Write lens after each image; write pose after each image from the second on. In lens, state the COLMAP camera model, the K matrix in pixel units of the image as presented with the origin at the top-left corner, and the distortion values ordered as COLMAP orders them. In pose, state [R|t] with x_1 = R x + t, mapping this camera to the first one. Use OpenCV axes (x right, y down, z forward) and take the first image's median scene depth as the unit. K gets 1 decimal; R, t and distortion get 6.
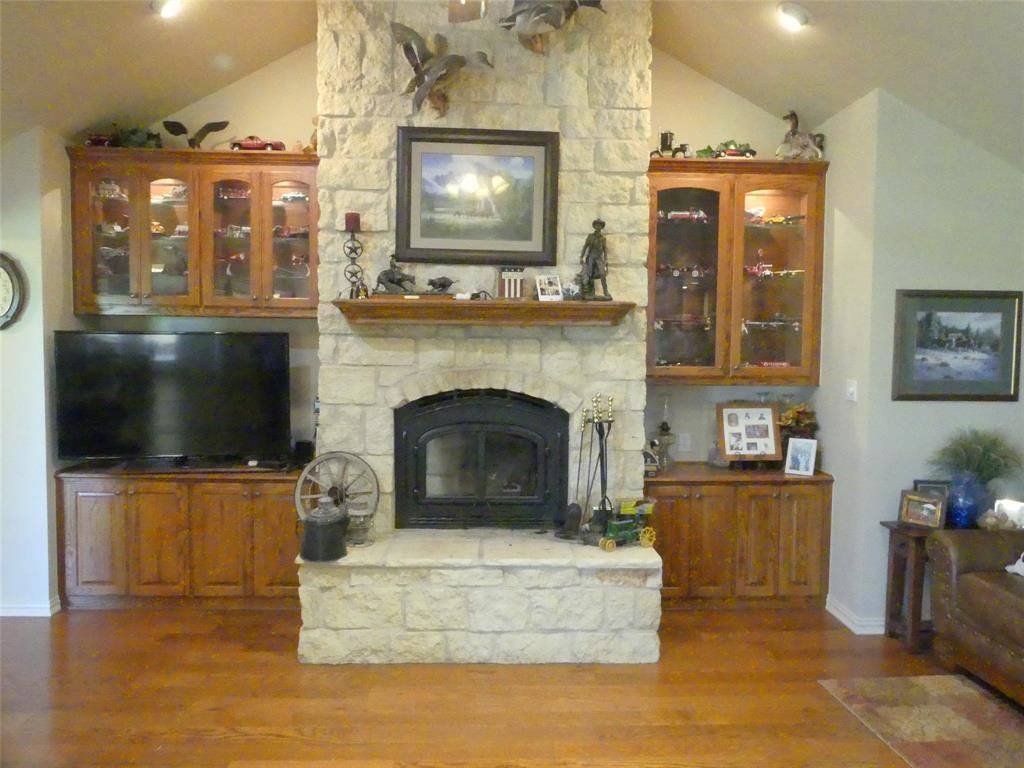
lens RADIAL K [[782.4, 0, 511.2], [0, 782.4, 384.0], [0, 0, 1]] dist [-0.021582, 0.029794]
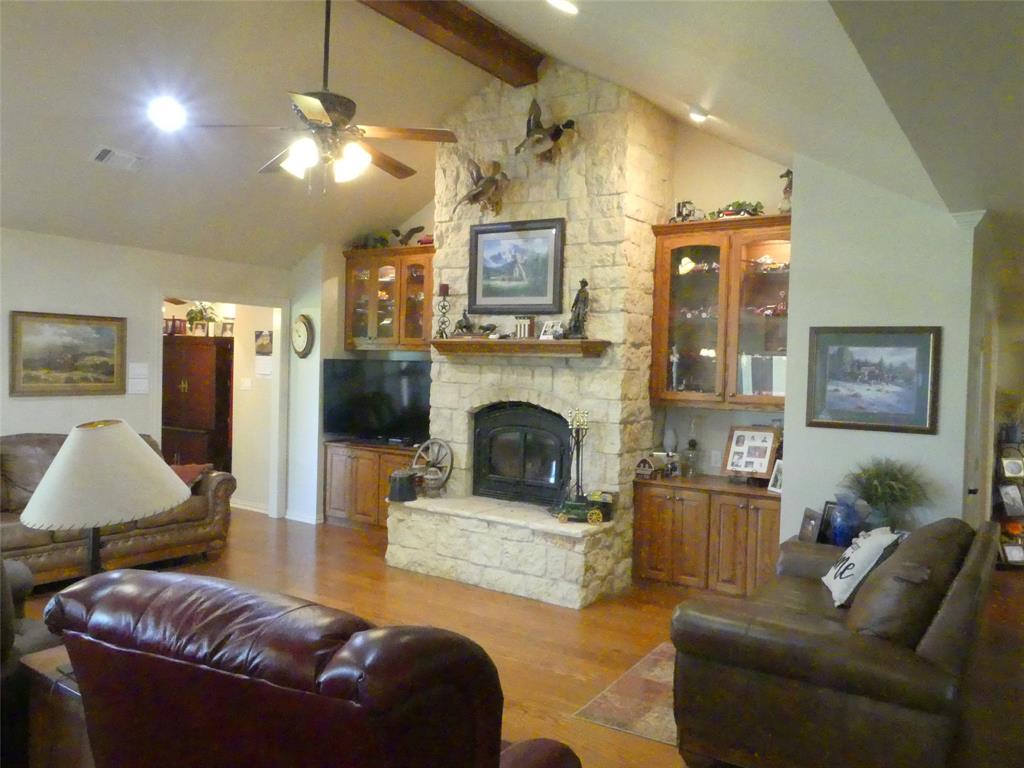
lens RADIAL K [[782.4, 0, 510.9], [0, 782.4, 385.2], [0, 0, 1]] dist [-0.021582, 0.029794]
pose [[0.801993, 0.027264, -0.596710, 0.813995], [-0.053788, 0.998196, -0.026685, 0.015174], [0.594906, 0.053498, 0.802013, -0.148388]]
